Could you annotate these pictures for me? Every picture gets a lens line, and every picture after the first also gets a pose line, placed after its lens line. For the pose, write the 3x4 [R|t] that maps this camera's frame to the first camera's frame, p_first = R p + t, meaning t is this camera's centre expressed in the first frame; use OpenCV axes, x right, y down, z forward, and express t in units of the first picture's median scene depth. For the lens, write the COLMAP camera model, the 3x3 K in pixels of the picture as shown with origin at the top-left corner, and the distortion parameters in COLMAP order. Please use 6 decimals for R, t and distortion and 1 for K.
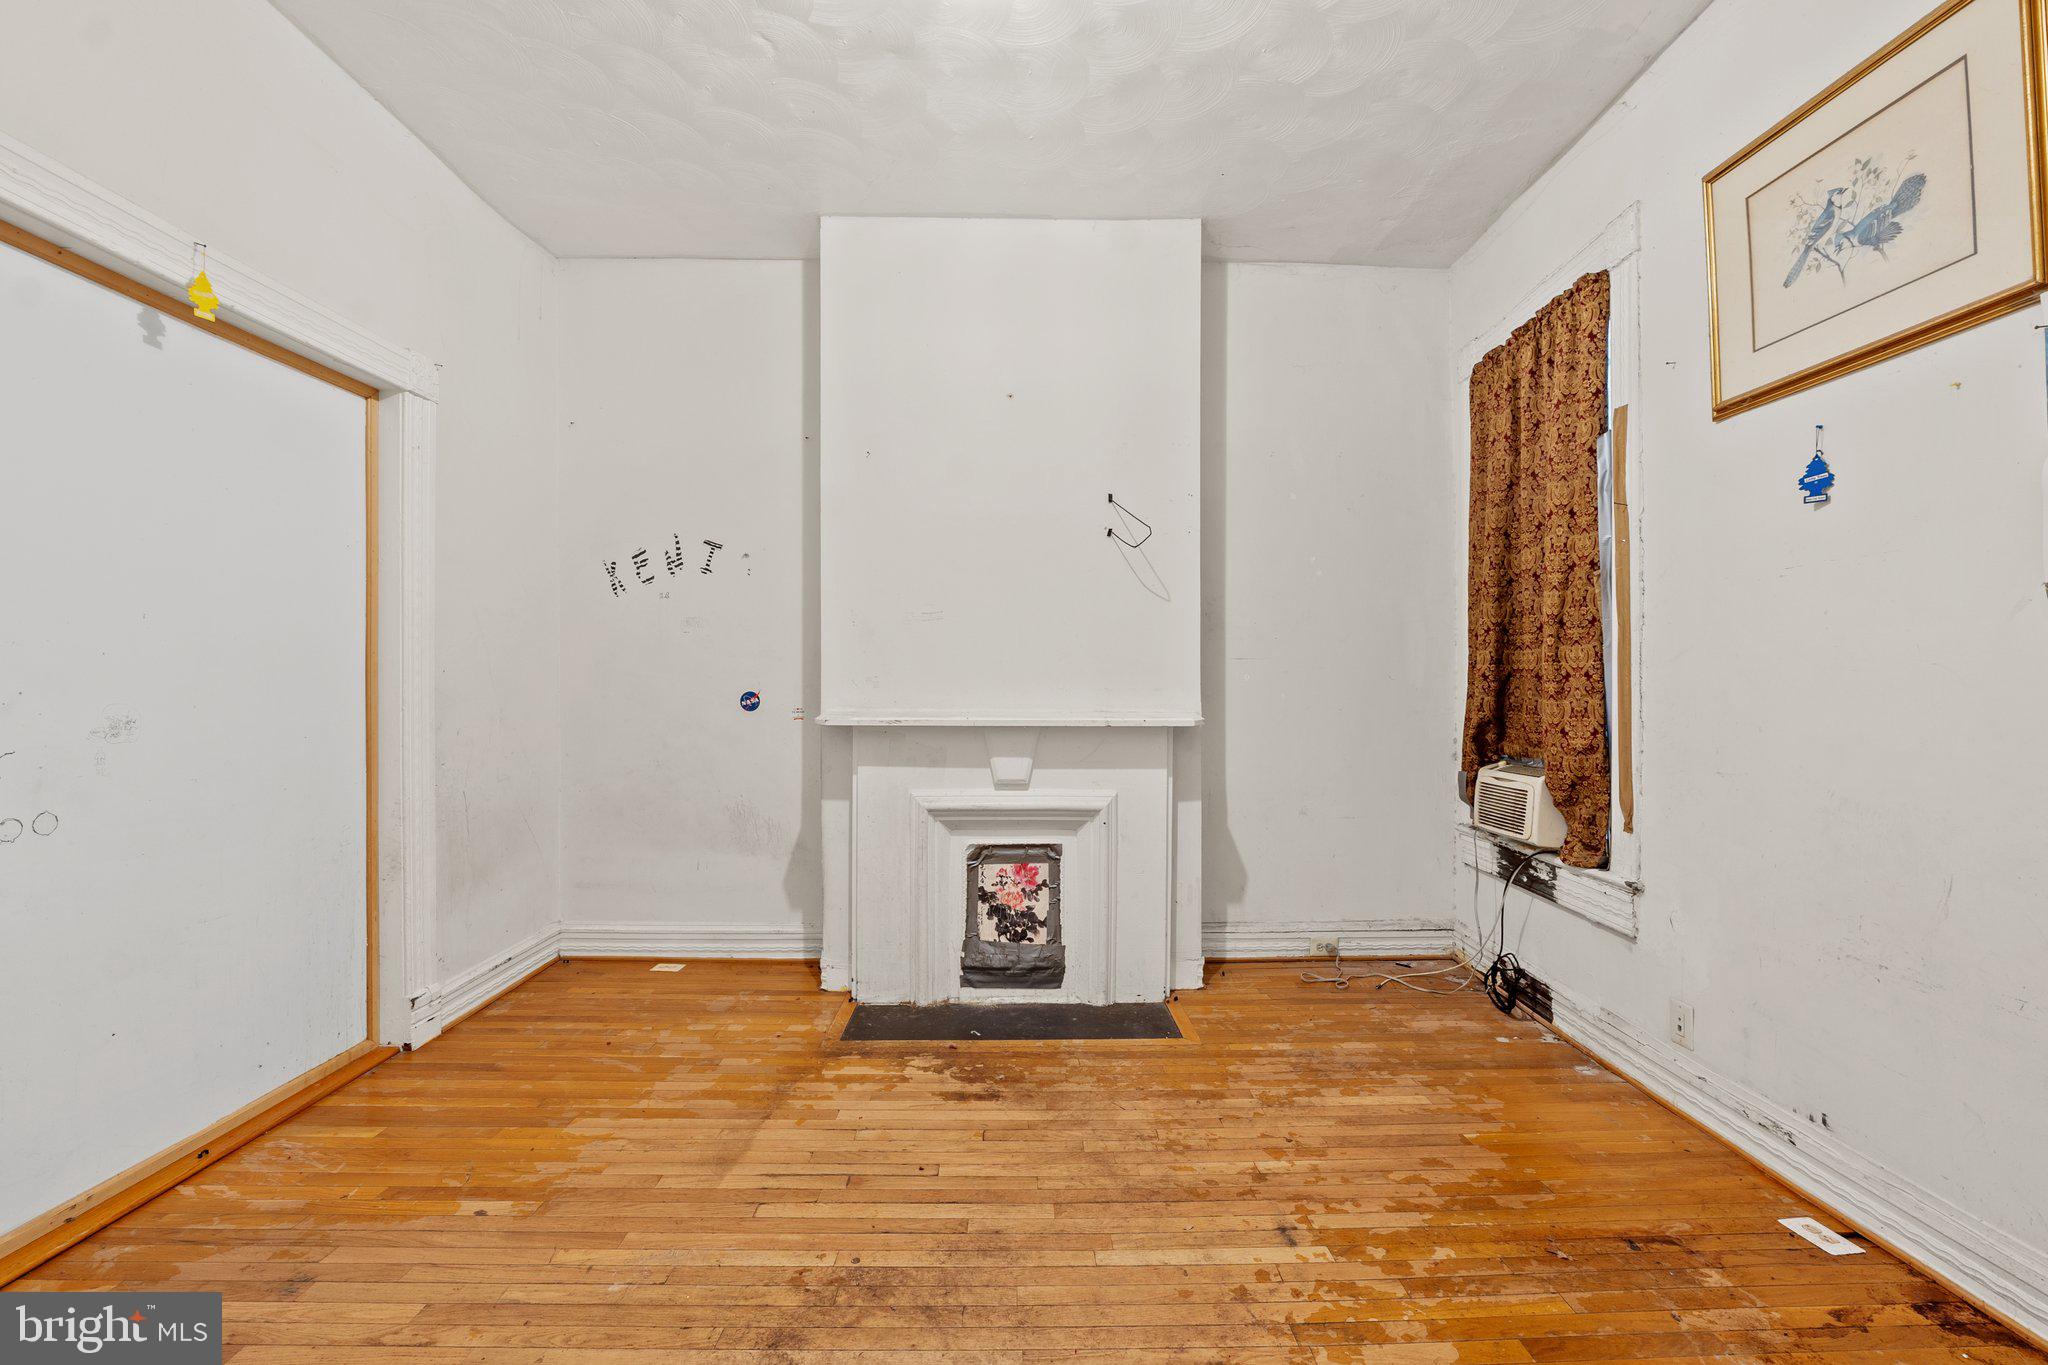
lens RADIAL K [[846.6, 0, 1023.6], [0, 846.6, 684.5], [0, 0, 1]] dist [-0.007967, -0.000241]
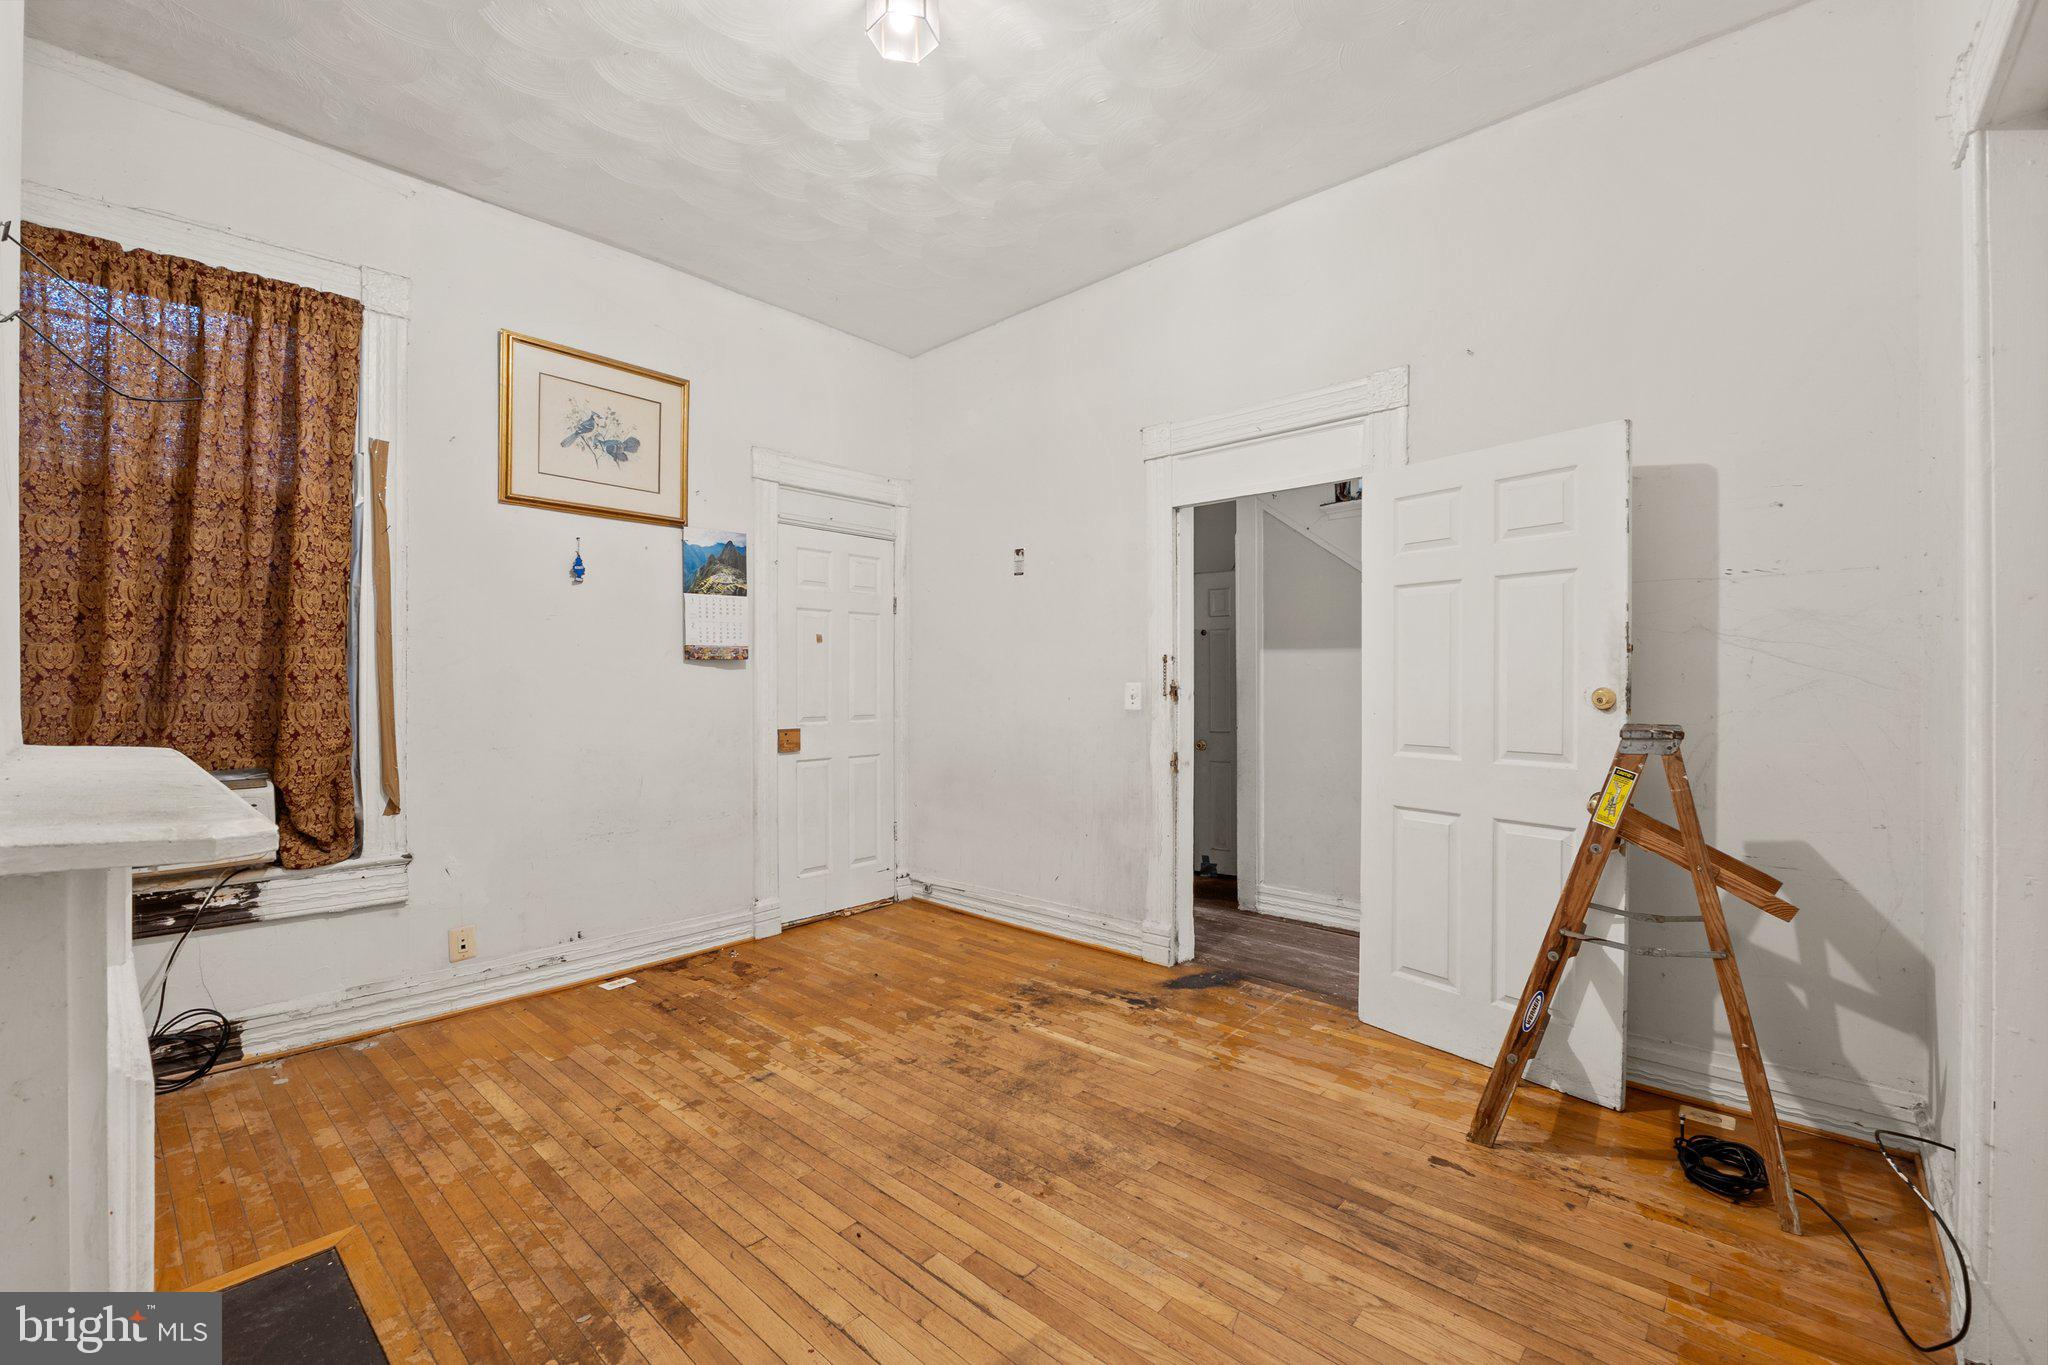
lens RADIAL K [[846.6, 0, 1023.3], [0, 846.6, 682.0], [0, 0, 1]] dist [-0.007967, -0.000241]
pose [[-0.736243, 0.002049, 0.676714, -0.816143], [-0.002530, 0.999980, -0.005780, -0.001292], [-0.676713, -0.005967, -0.736223, 1.480992]]
